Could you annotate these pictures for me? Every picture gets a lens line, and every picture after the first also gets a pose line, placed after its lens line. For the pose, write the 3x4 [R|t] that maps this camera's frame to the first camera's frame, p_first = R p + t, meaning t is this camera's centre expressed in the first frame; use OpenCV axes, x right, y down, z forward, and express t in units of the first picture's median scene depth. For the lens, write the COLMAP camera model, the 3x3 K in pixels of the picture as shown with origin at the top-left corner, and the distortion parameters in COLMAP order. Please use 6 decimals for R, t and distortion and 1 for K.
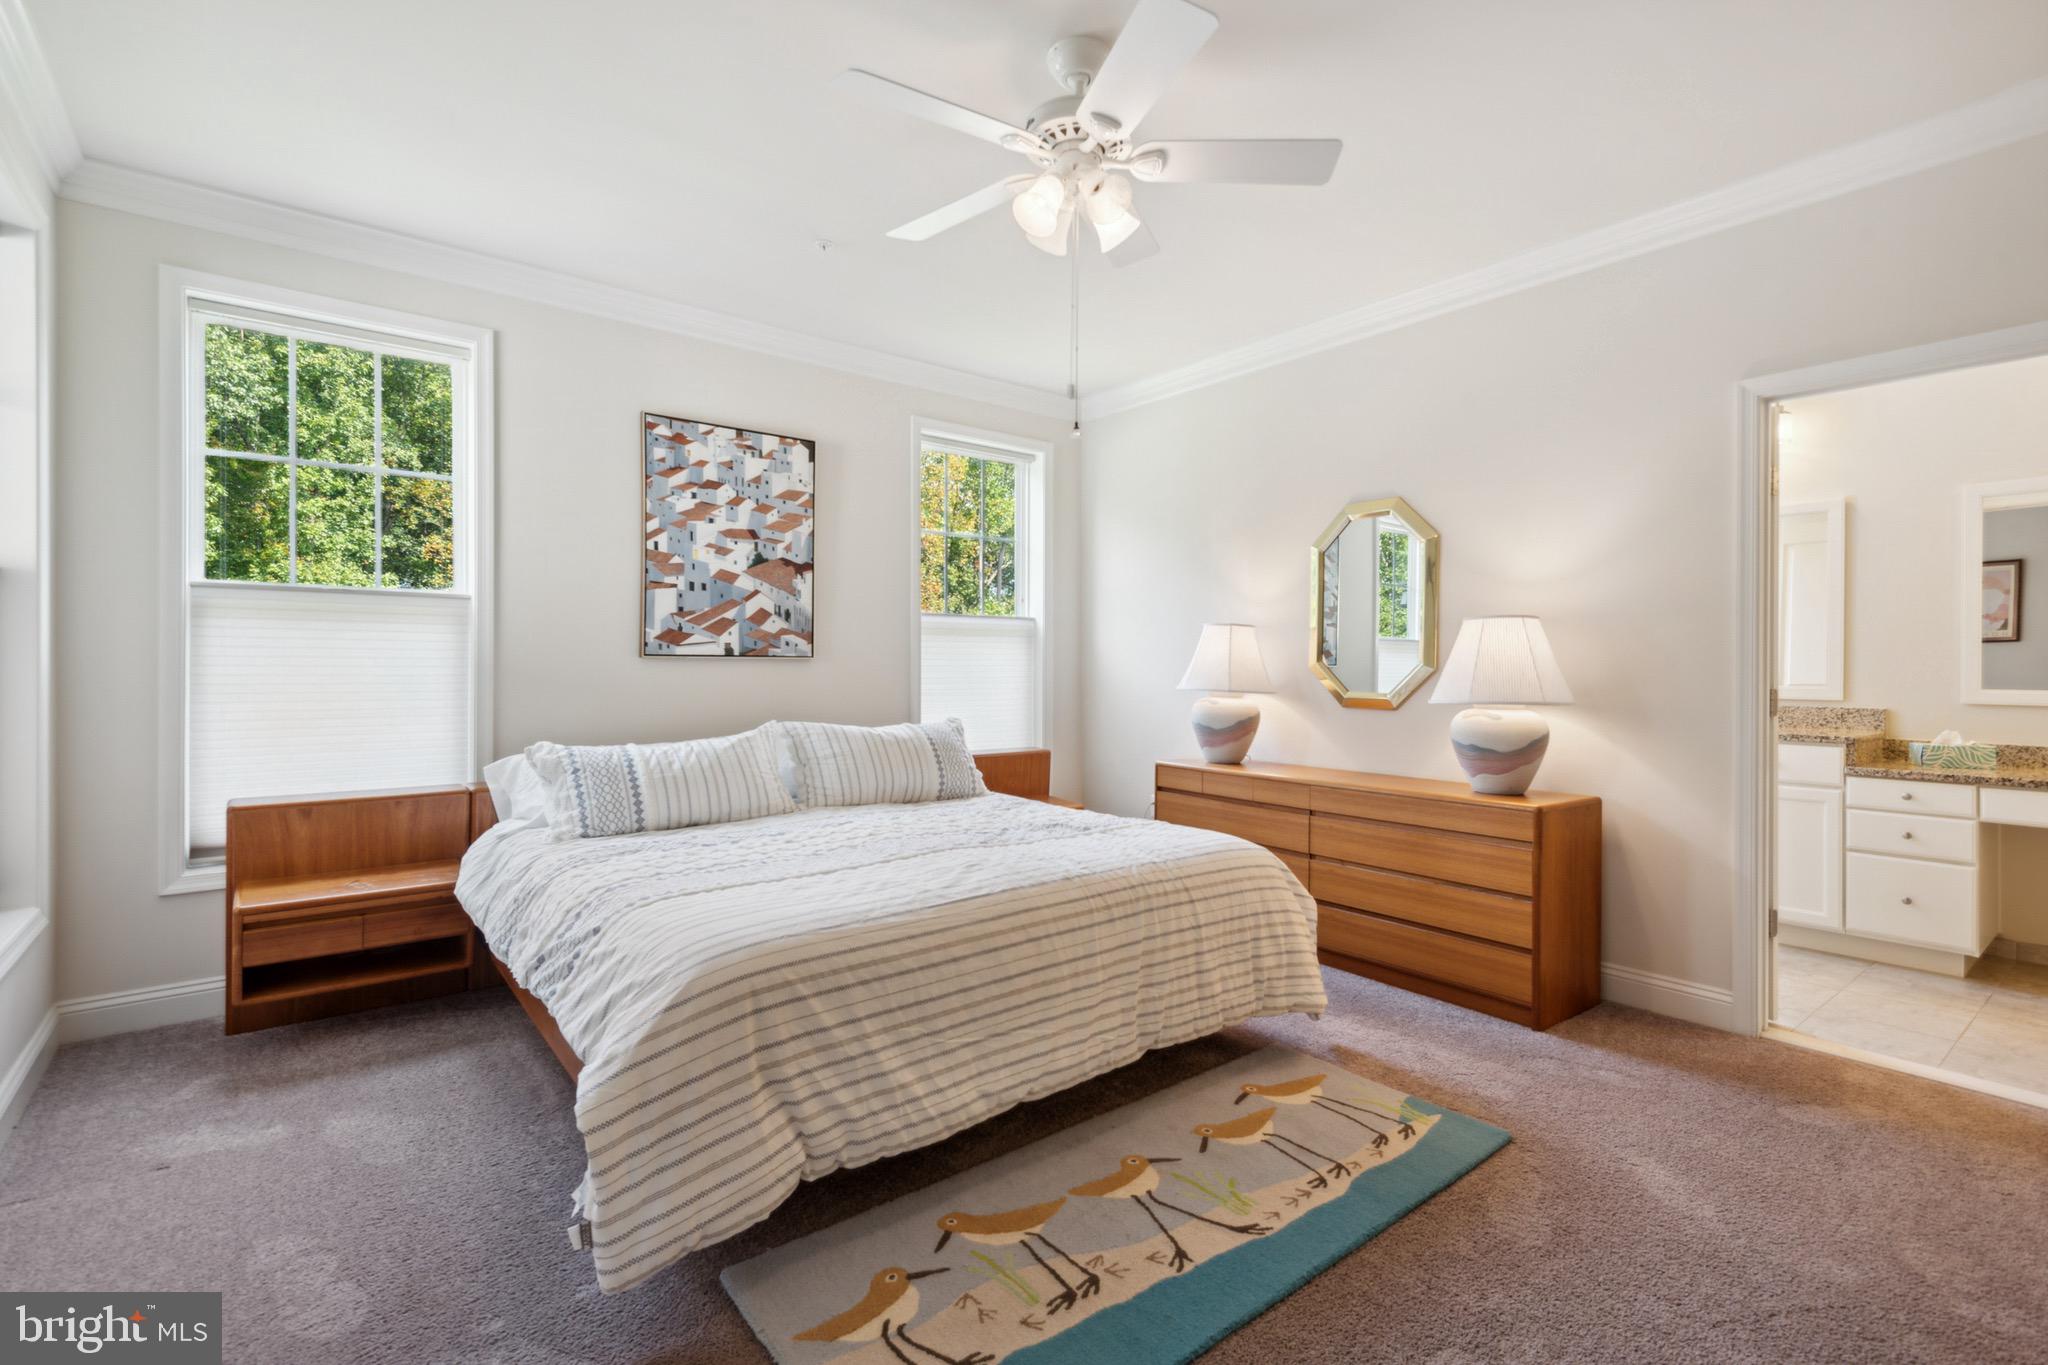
lens RADIAL K [[942.2, 0, 1024.4], [0, 942.2, 667.7], [0, 0, 1]] dist [0.041927, -0.020506]
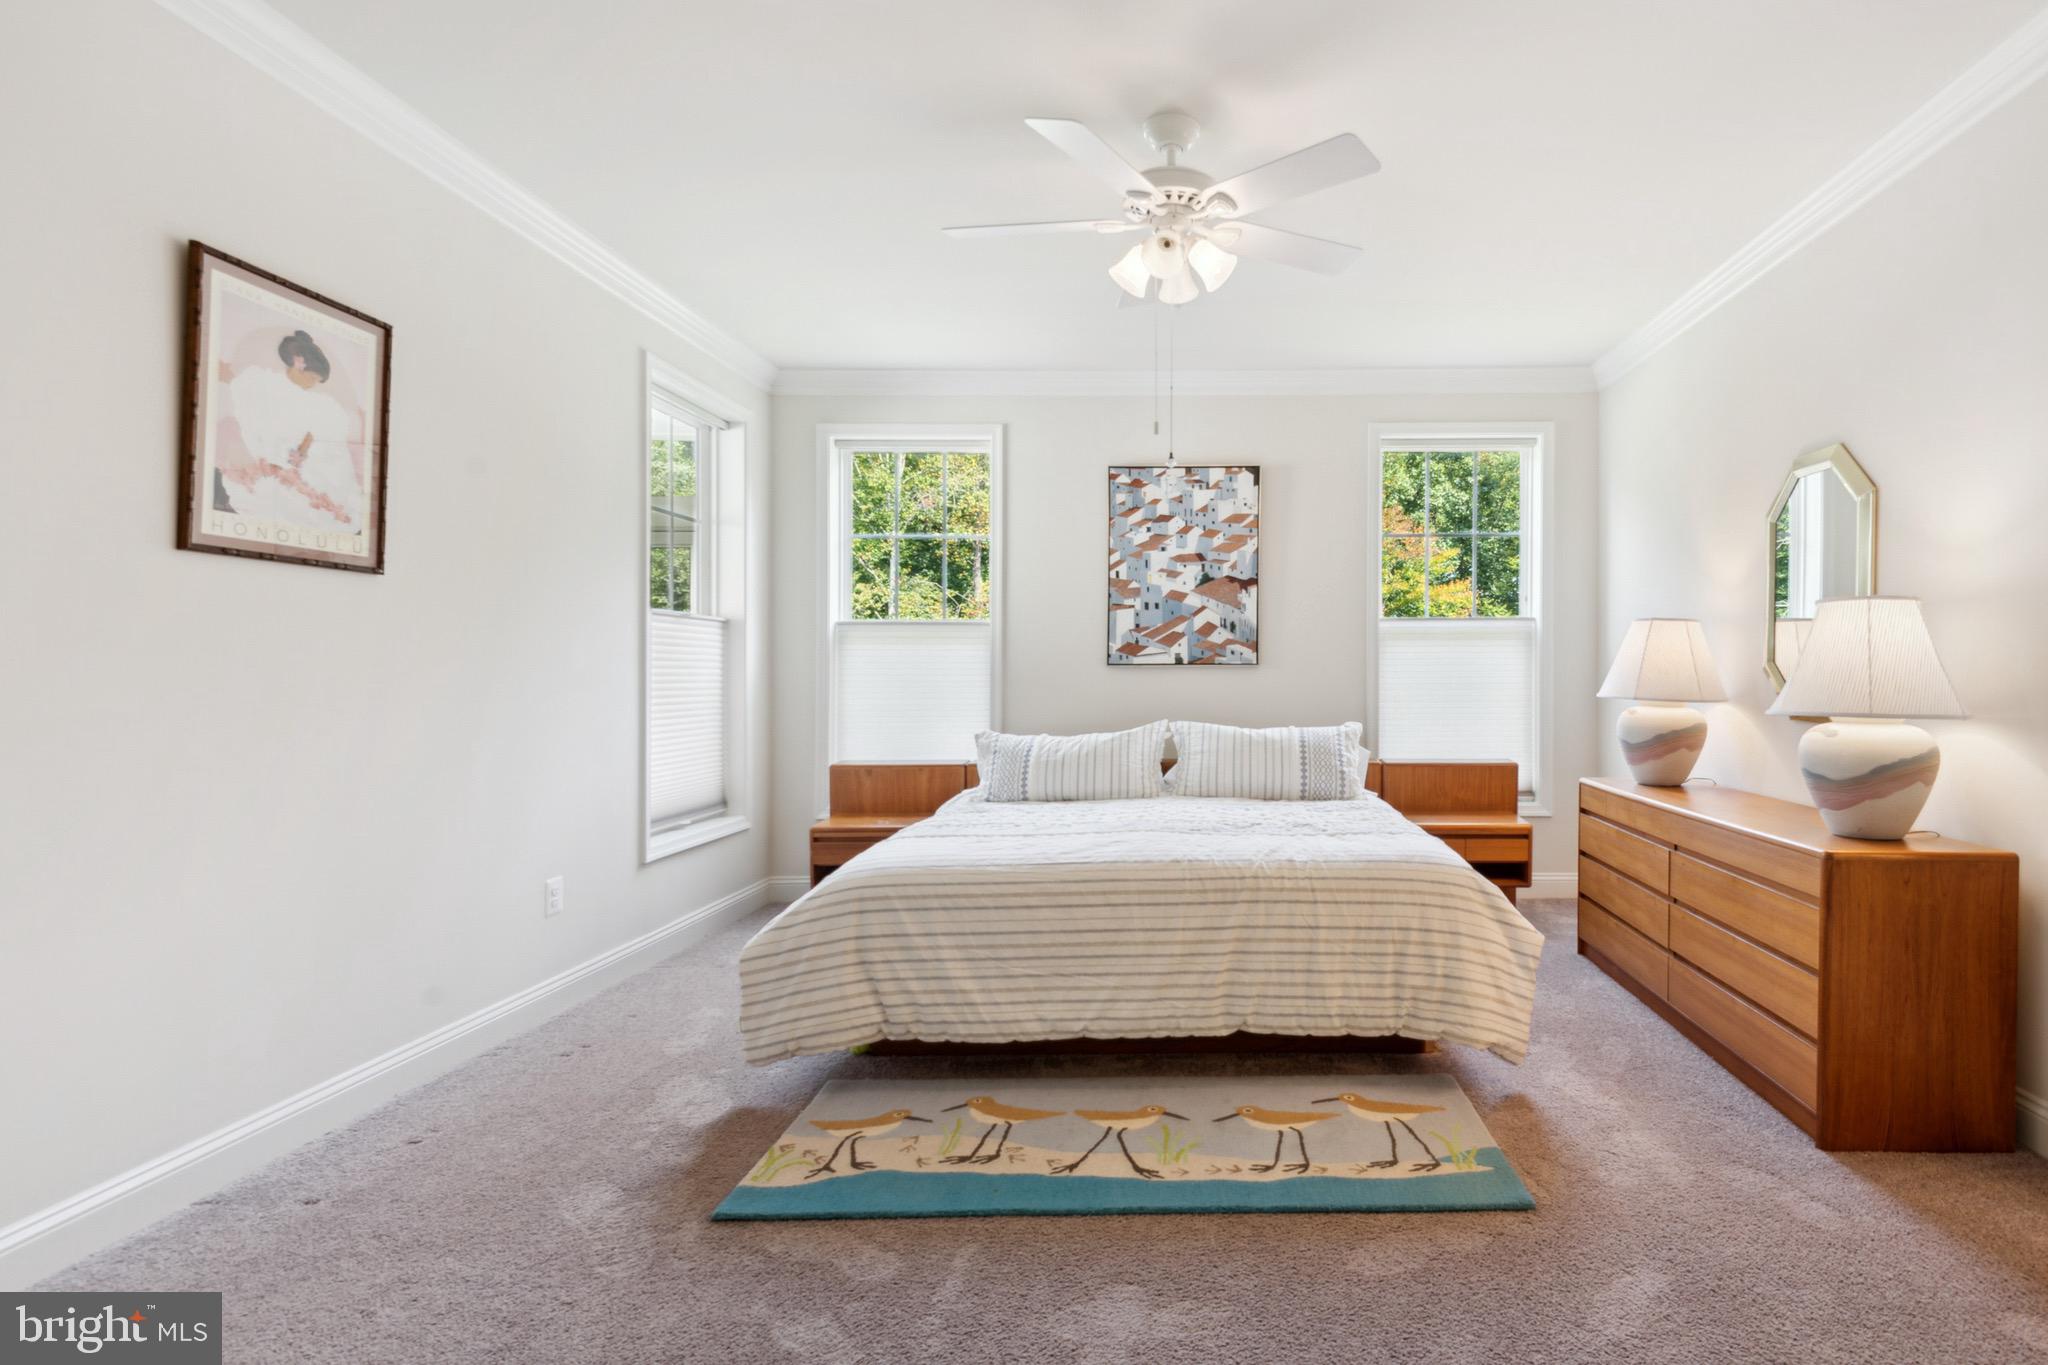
lens RADIAL K [[891.4, 0, 1025.5], [0, 891.4, 669.2], [0, 0, 1]] dist [0.040199, -0.016032]
pose [[0.795391, -0.009739, -0.606019, 0.286261], [0.005813, 0.999947, -0.008440, 0.002246], [0.606069, 0.003190, 0.795406, 0.026301]]
